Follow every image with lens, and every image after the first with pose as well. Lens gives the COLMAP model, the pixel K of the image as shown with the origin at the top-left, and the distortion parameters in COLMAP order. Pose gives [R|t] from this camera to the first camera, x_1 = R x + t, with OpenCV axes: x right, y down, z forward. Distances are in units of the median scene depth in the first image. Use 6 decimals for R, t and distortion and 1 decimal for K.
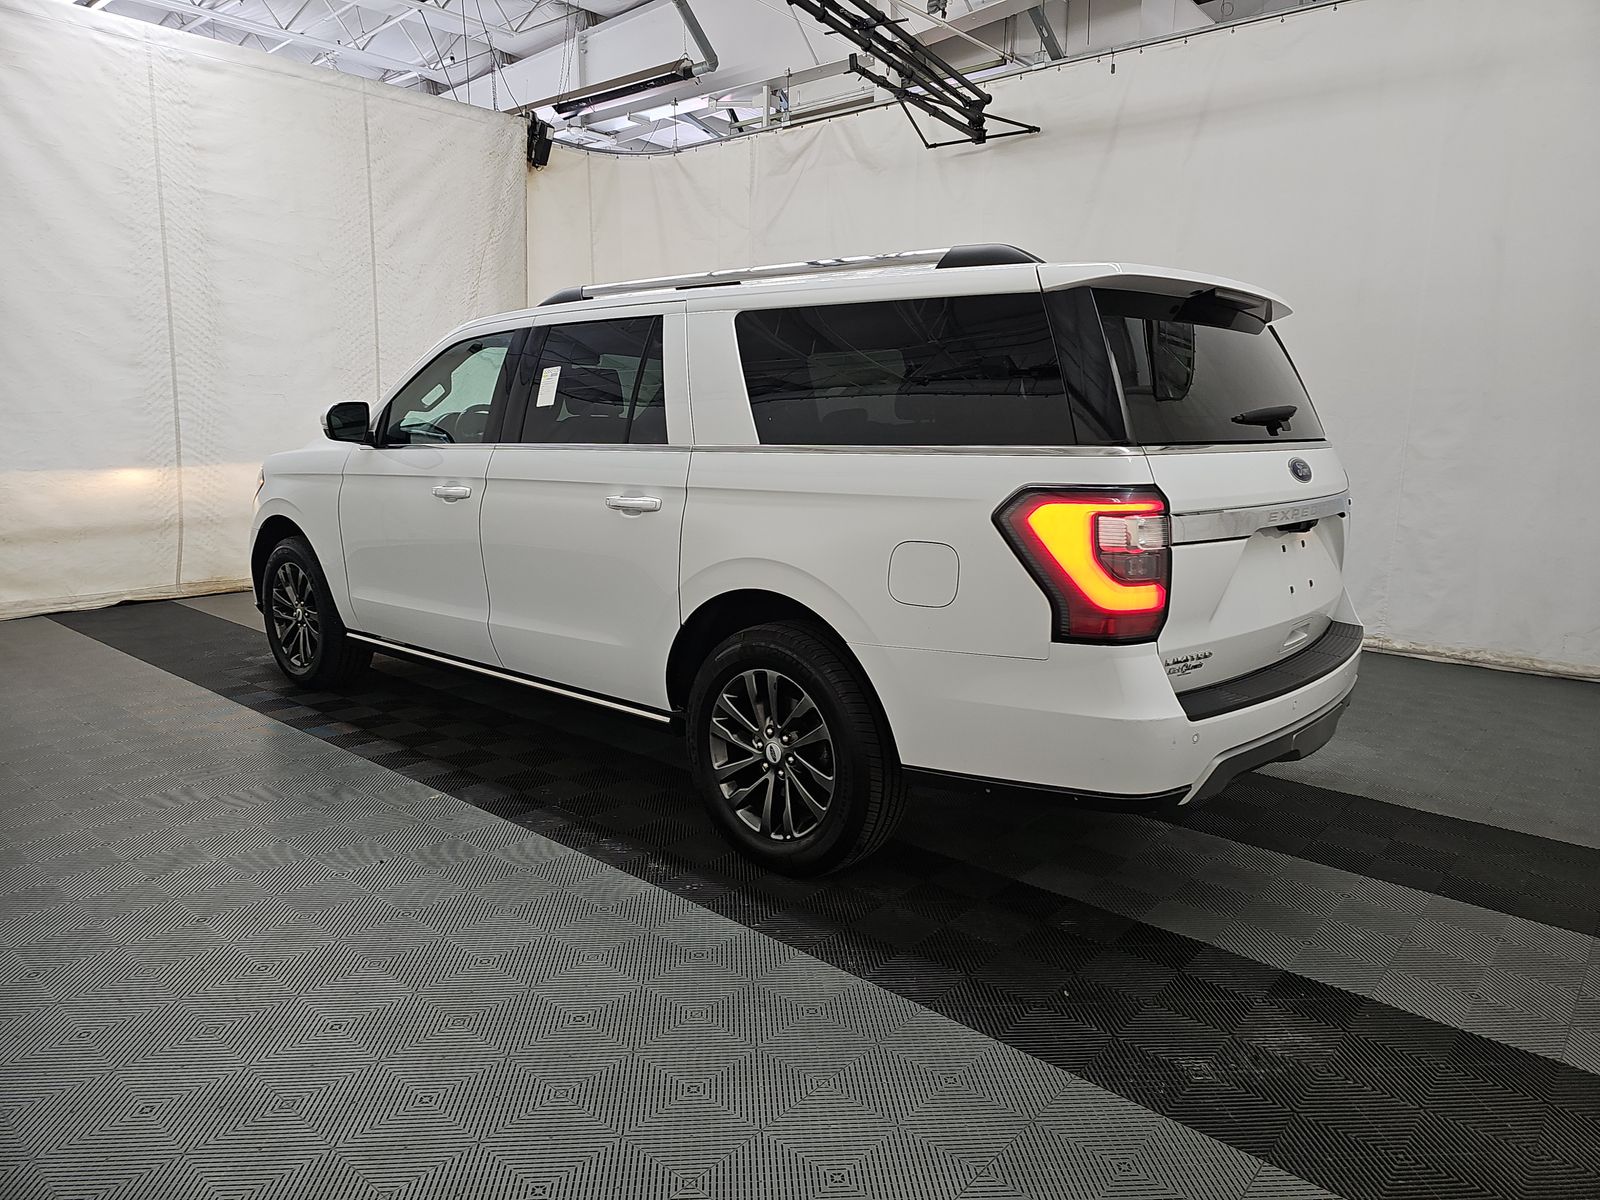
lens RADIAL K [[1050.7, 0, 812.4], [0, 1050.7, 597.3], [0, 0, 1]] dist [0.035709, -0.028502]
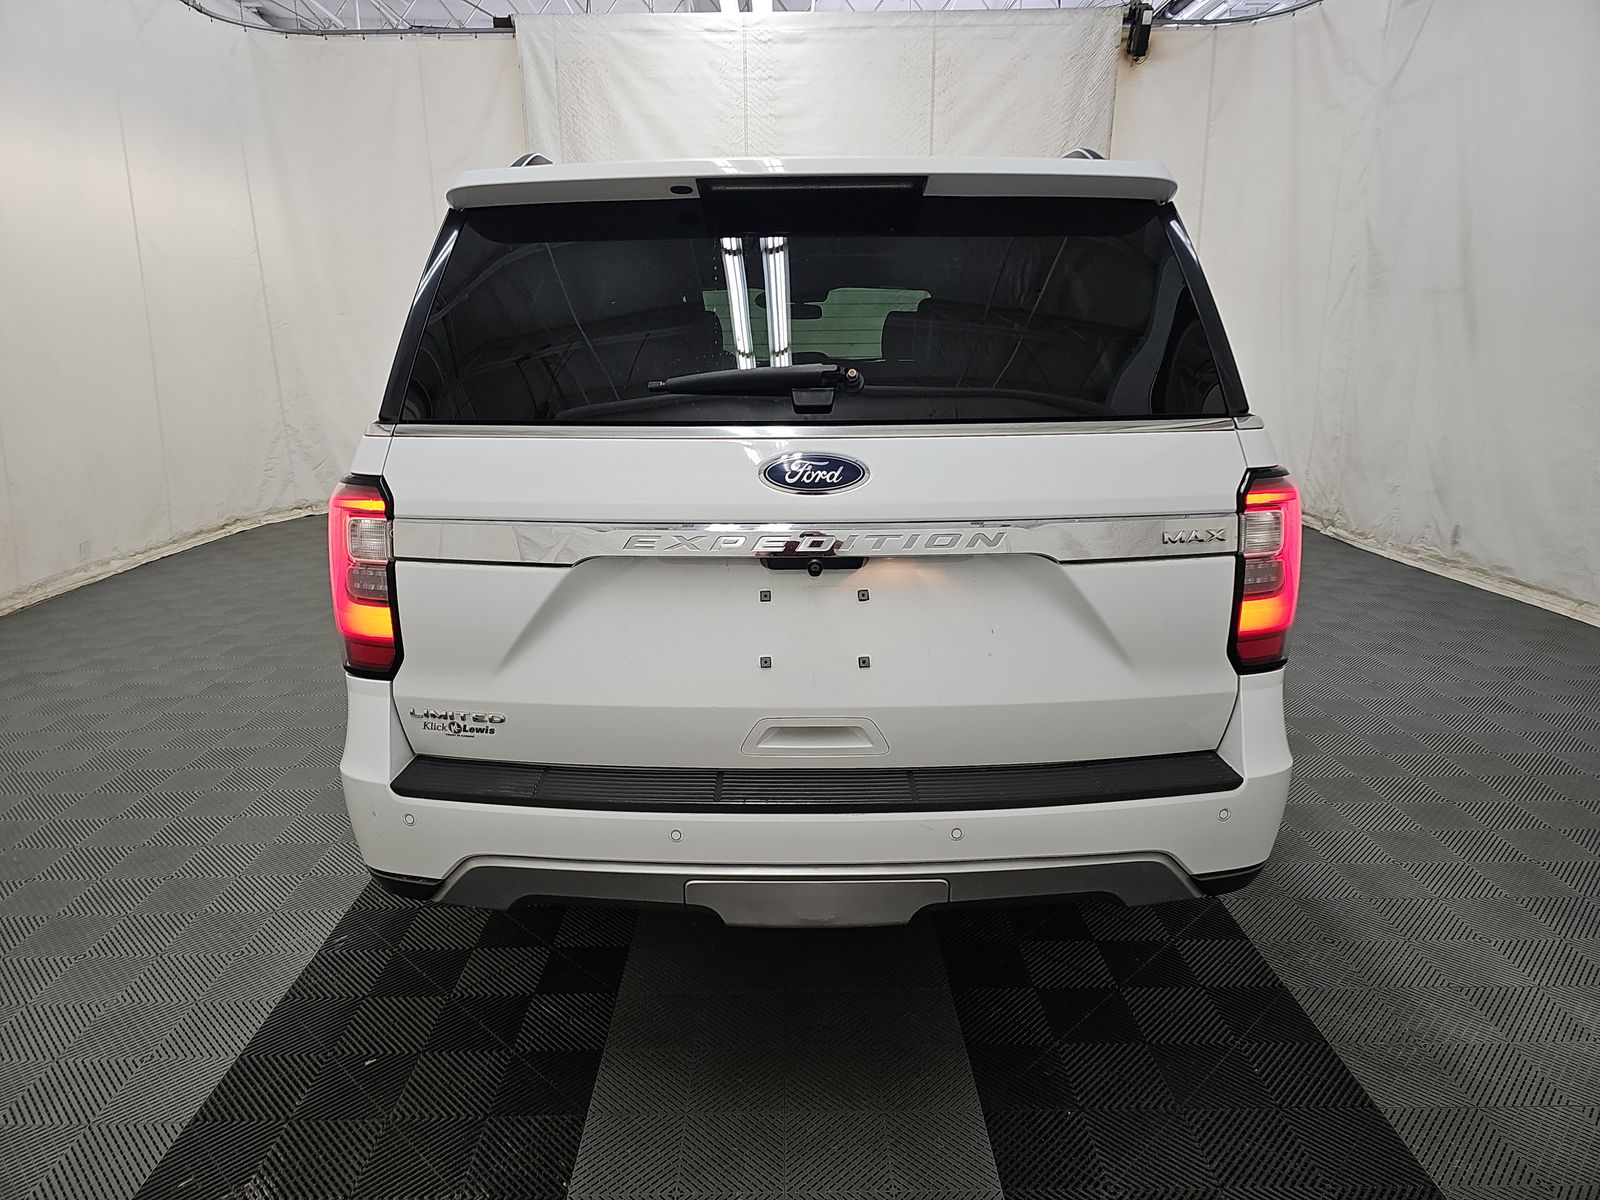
lens RADIAL K [[1050.7, 0, 791.7], [0, 1050.7, 605.7], [0, 0, 1]] dist [0.035709, -0.028502]
pose [[0.653183, 0.172579, -0.737271, 0.372460], [-0.111675, 0.984989, 0.131626, -0.050727], [0.748919, -0.003641, 0.662651, 0.244668]]
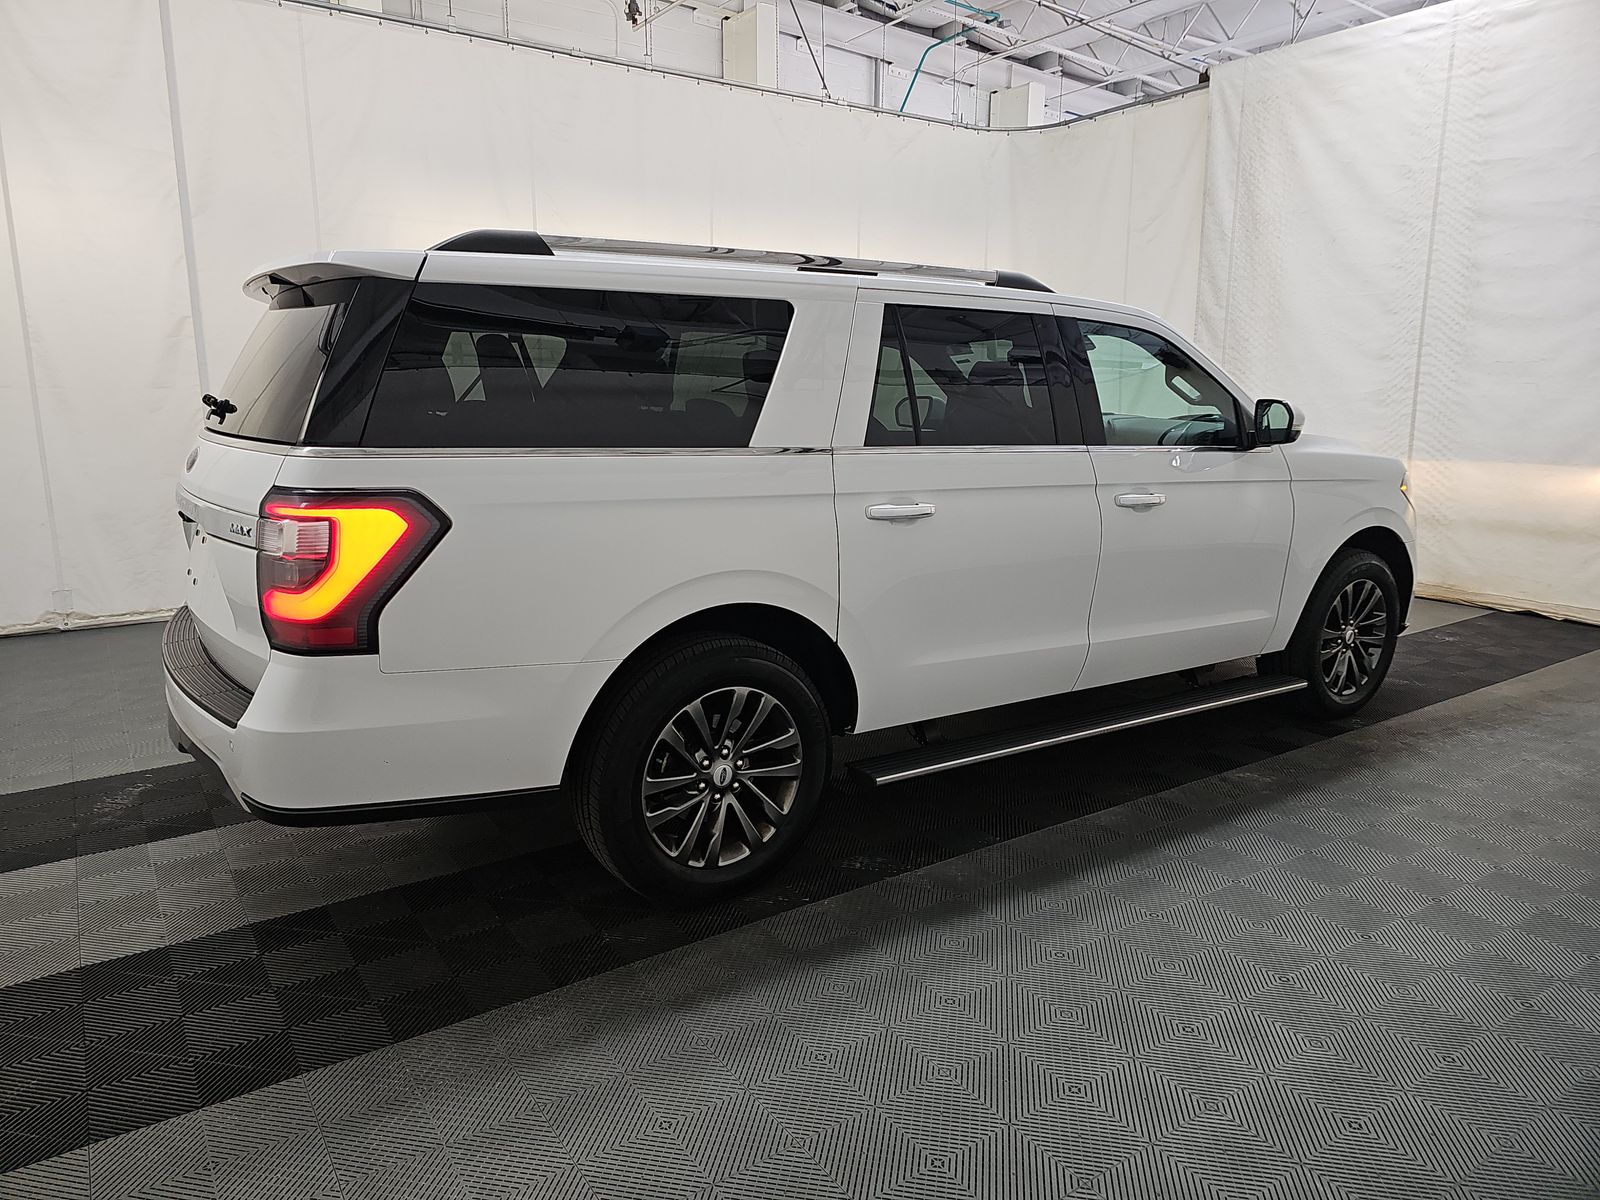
lens RADIAL K [[1050.7, 0, 794.7], [0, 1050.7, 596.7], [0, 0, 1]] dist [0.035709, -0.028502]
pose [[-0.289681, 0.178760, -0.940282, 0.527049], [-0.173142, 0.956409, 0.235167, -0.138463], [0.941332, 0.230926, -0.246103, 0.758925]]
